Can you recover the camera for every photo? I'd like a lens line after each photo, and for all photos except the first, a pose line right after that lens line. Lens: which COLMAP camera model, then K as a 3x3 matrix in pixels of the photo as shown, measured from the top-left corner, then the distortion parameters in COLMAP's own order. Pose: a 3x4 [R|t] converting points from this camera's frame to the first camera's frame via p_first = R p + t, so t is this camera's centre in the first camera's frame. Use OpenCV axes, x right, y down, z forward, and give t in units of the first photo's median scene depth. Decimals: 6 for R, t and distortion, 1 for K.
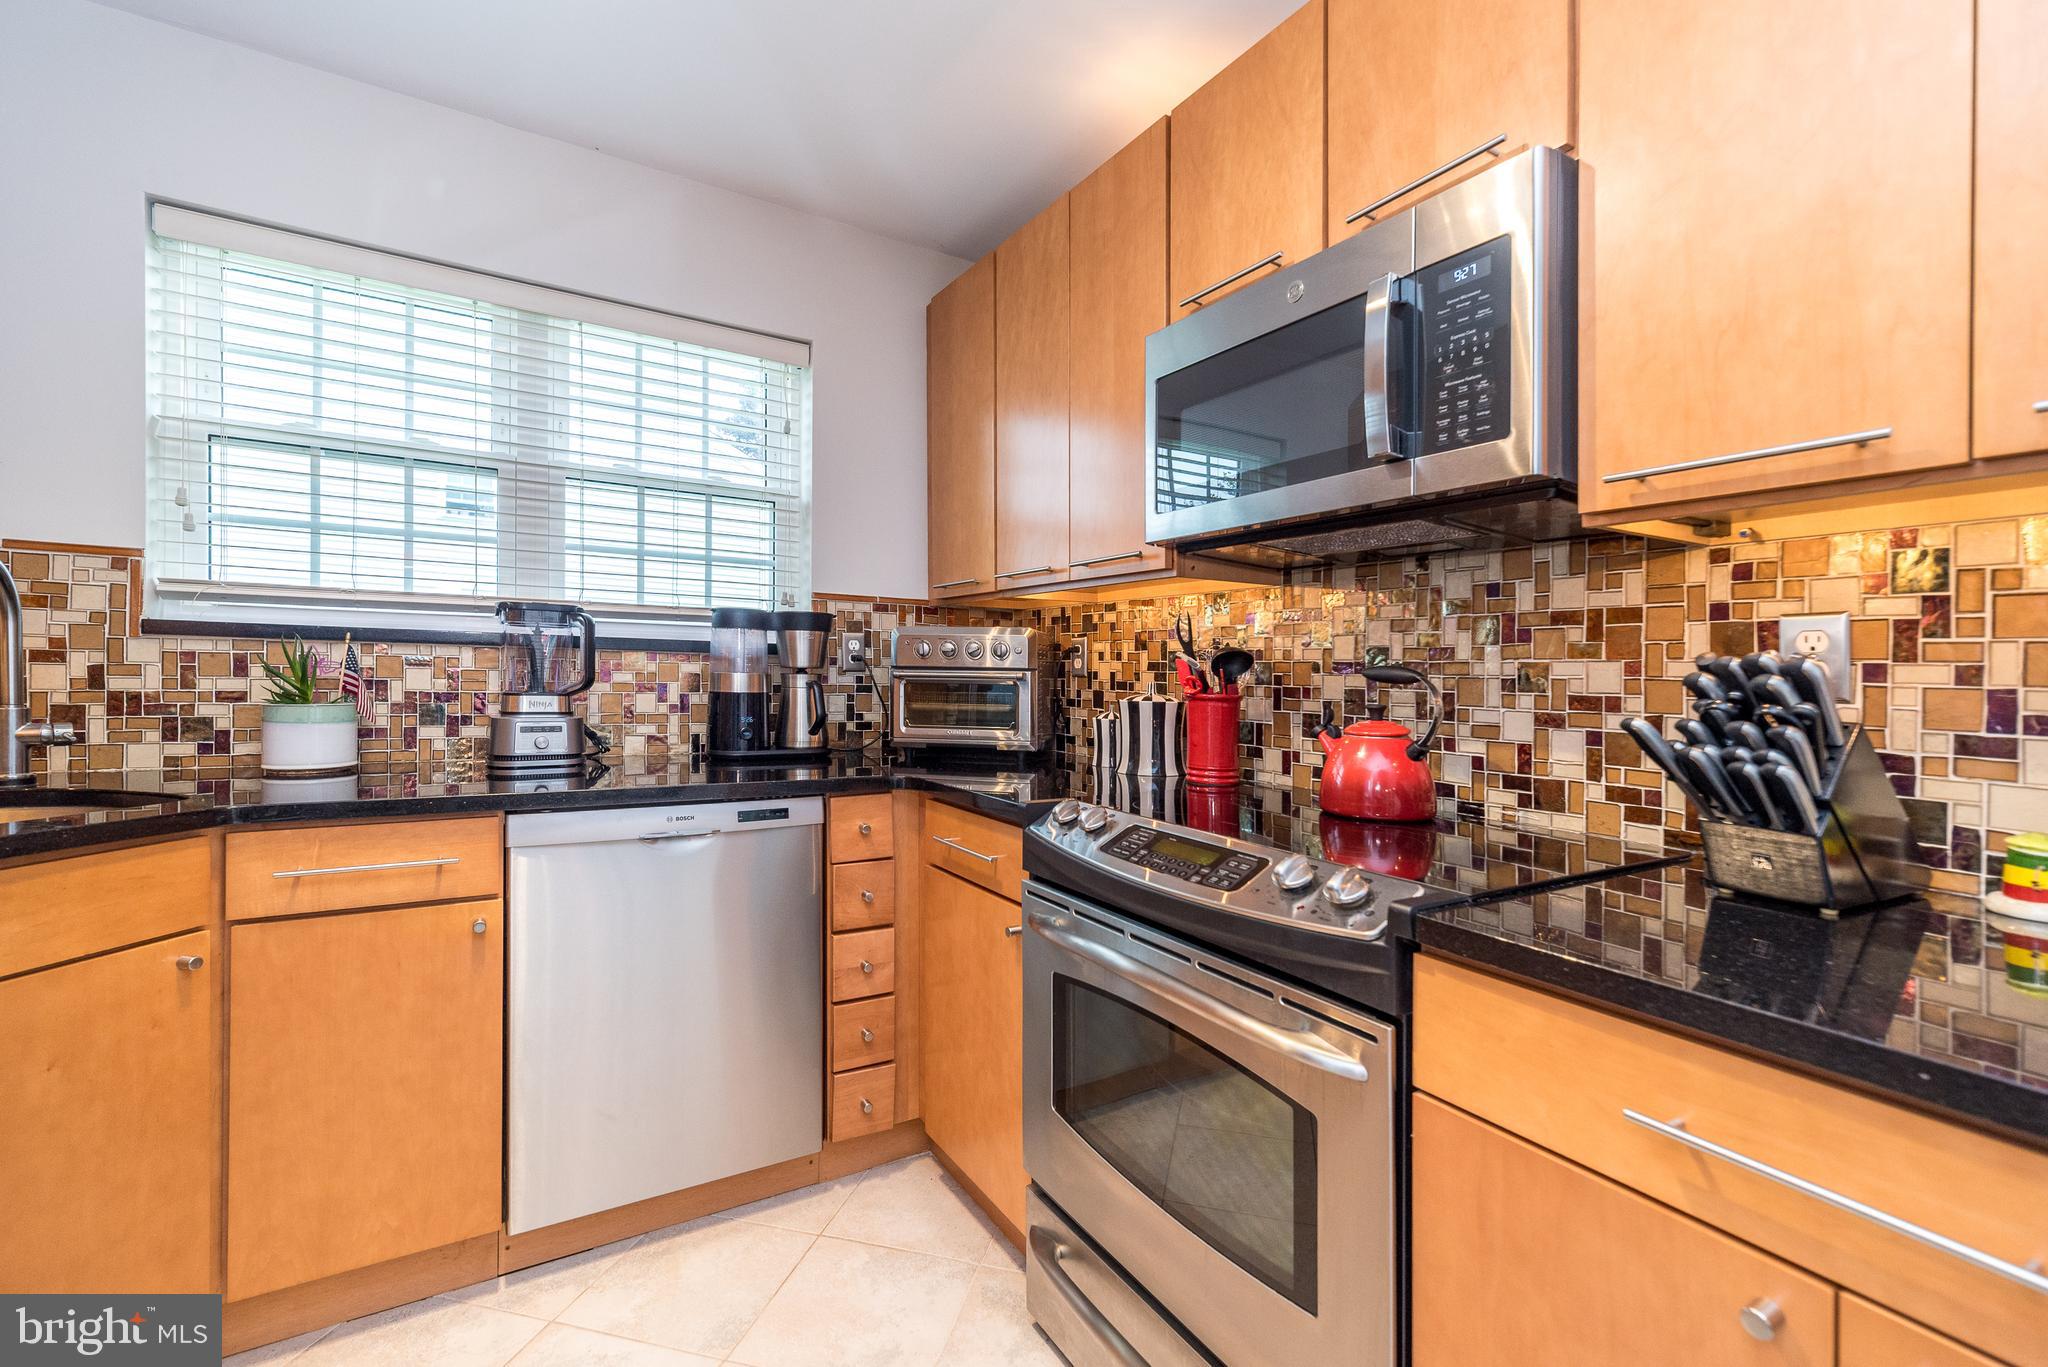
lens RADIAL K [[891.2, 0, 1007.9], [0, 891.2, 695.7], [0, 0, 1]] dist [0.010250, 0.000144]
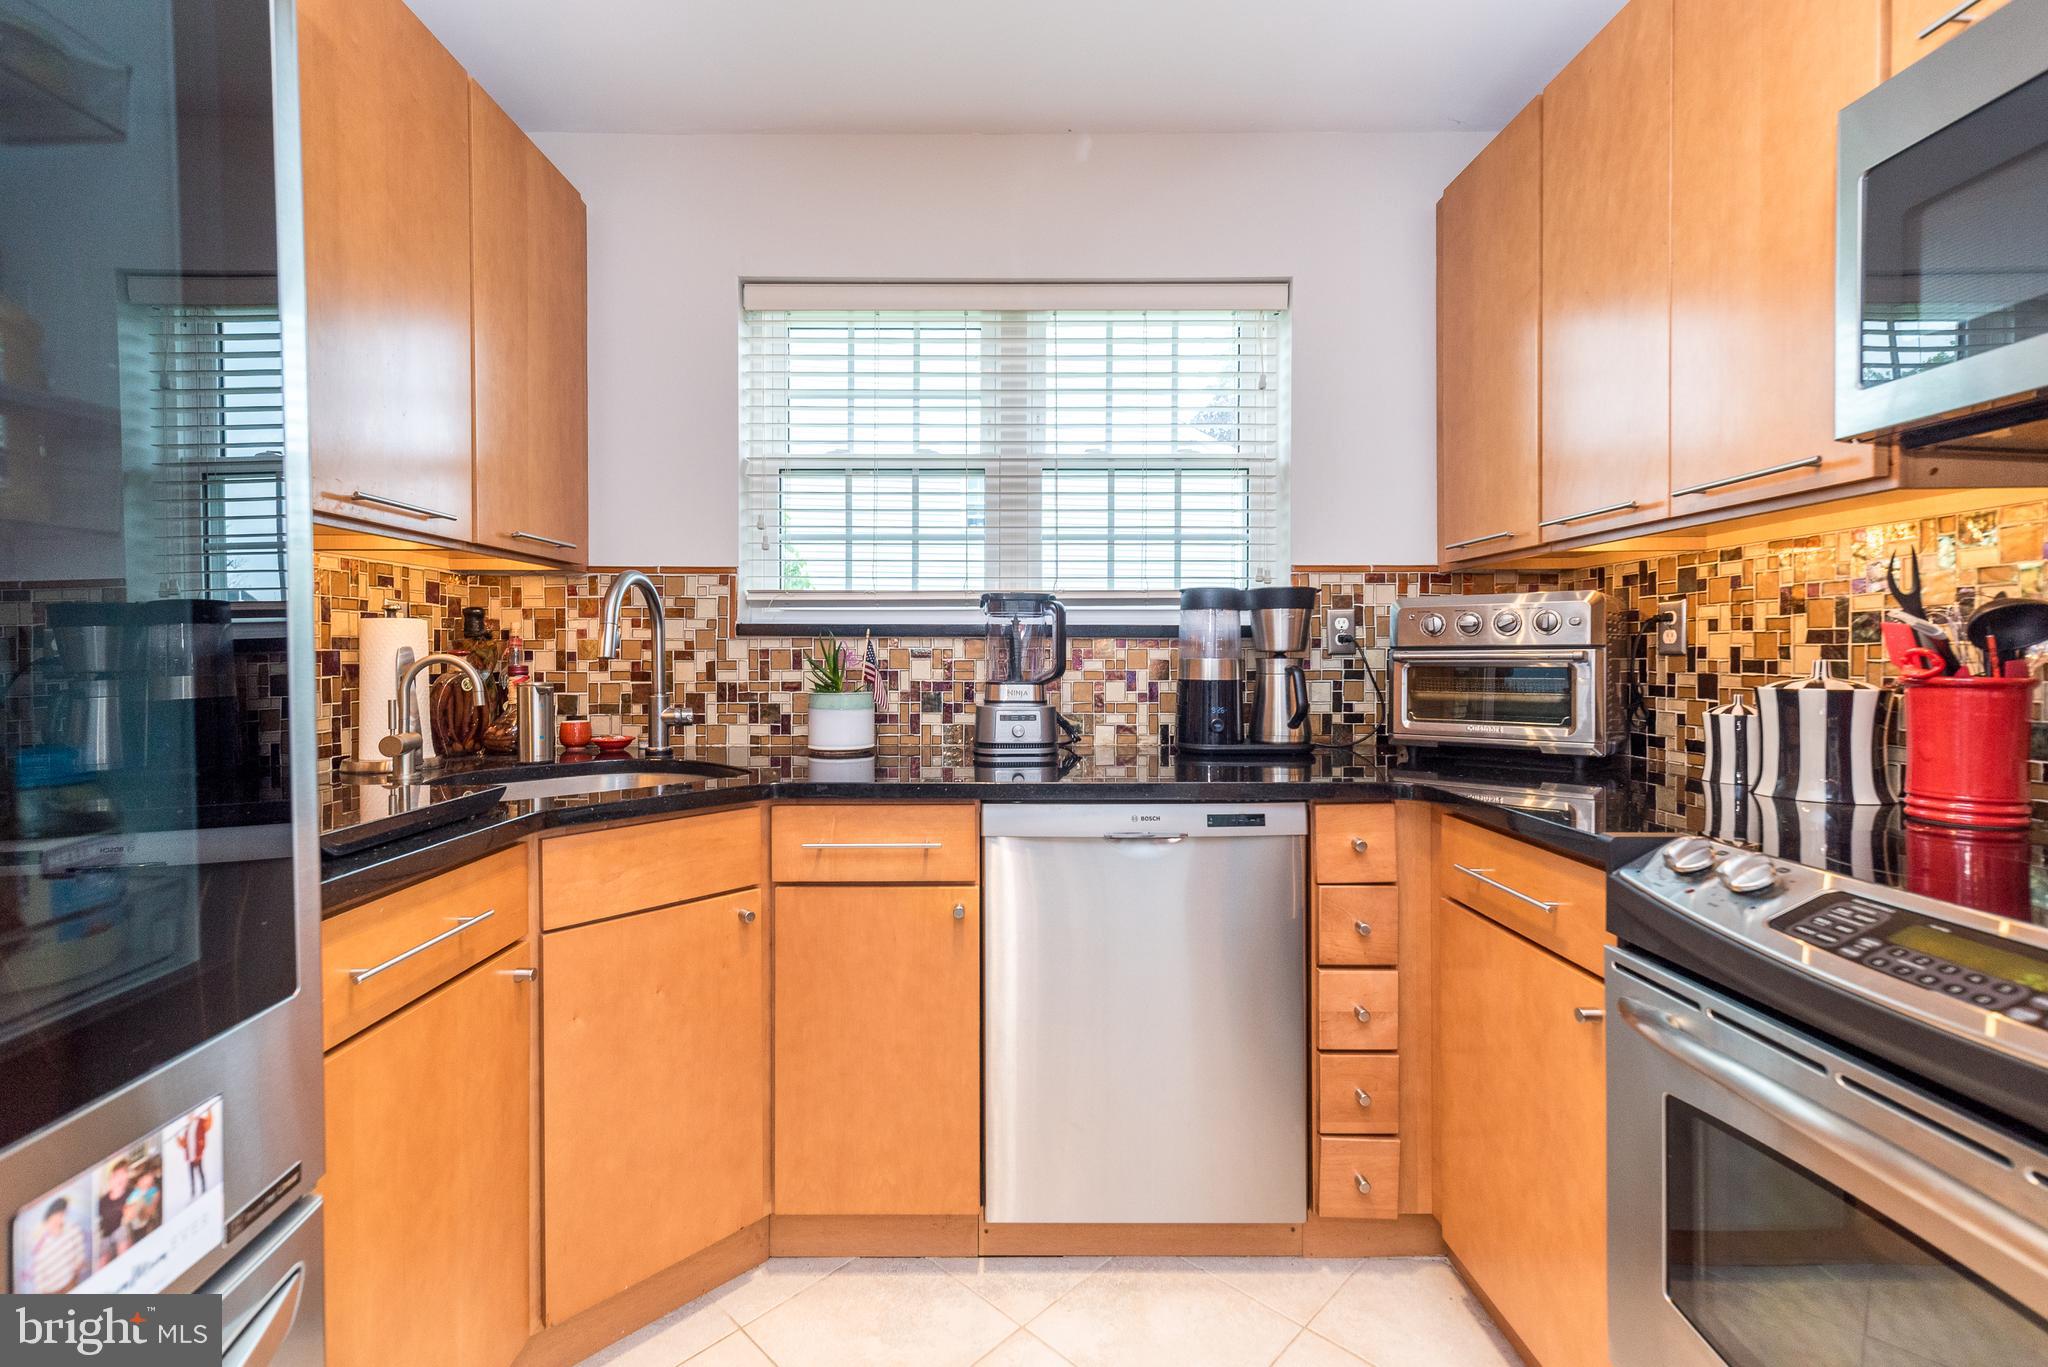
lens RADIAL K [[891.2, 0, 1007.9], [0, 891.2, 695.7], [0, 0, 1]] dist [0.010250, 0.000144]
pose [[0.867120, 0.001921, -0.498096, -0.027802], [0.005304, 0.999900, 0.013089, -0.000675], [0.498072, -0.013991, 0.867023, 0.113879]]
